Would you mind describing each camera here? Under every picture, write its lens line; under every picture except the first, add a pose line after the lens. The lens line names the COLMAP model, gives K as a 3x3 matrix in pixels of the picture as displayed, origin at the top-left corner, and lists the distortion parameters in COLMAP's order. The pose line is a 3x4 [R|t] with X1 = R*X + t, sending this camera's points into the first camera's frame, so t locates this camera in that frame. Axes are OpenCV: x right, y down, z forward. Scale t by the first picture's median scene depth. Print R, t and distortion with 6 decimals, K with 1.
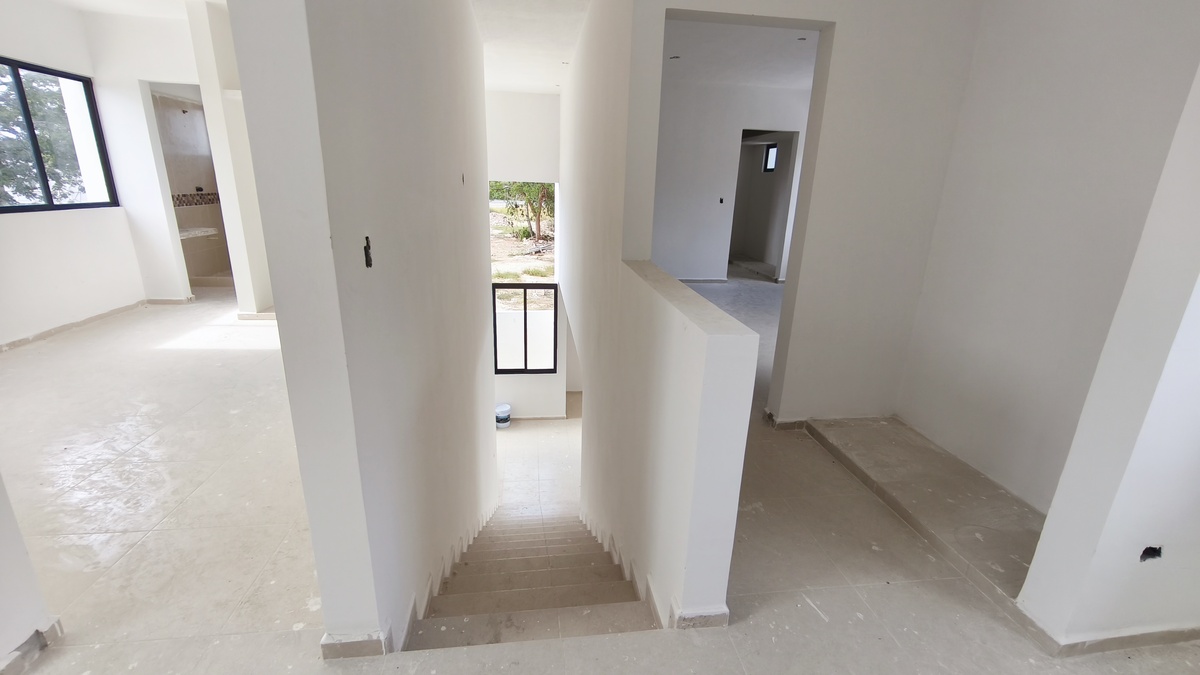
lens RADIAL K [[500.0, 0, 598.7], [0, 500.0, 332.4], [0, 0, 1]] dist [-0.001410, -0.000700]
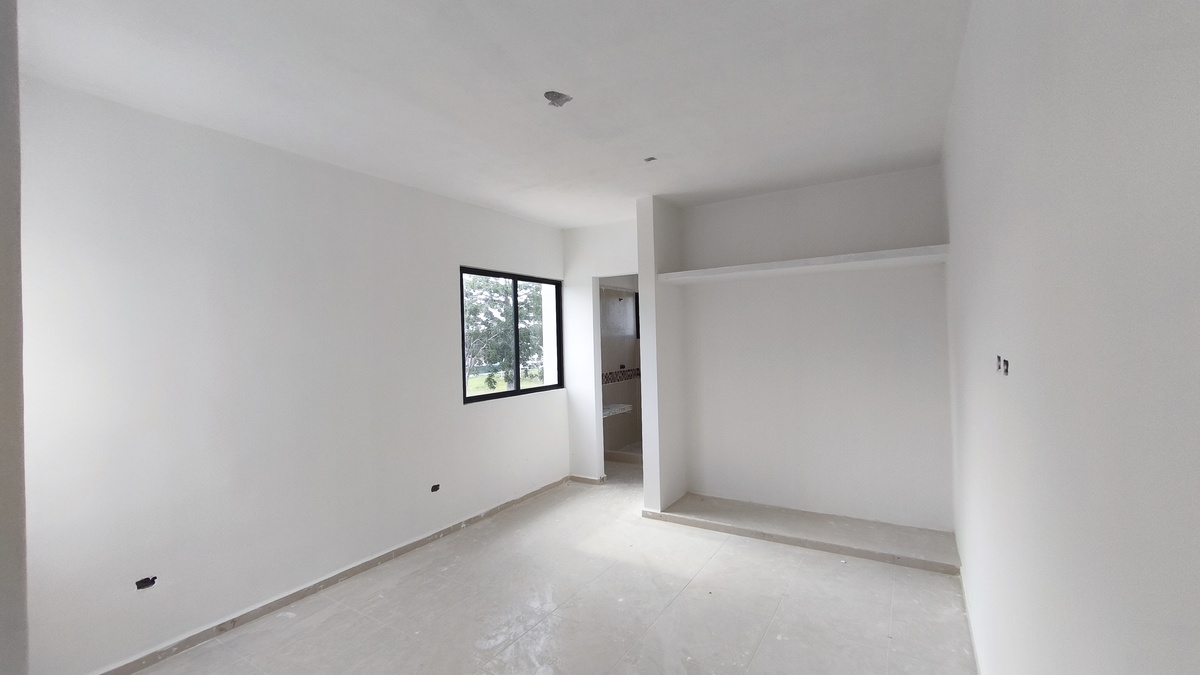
lens RADIAL K [[500.0, 0, 598.7], [0, 500.0, 332.4], [0, 0, 1]] dist [-0.001410, -0.000700]
pose [[0.768341, -0.059698, -0.637250, -0.172974], [-0.133456, 0.958814, -0.250731, -0.092065], [0.625972, 0.277692, 0.728729, 0.190663]]
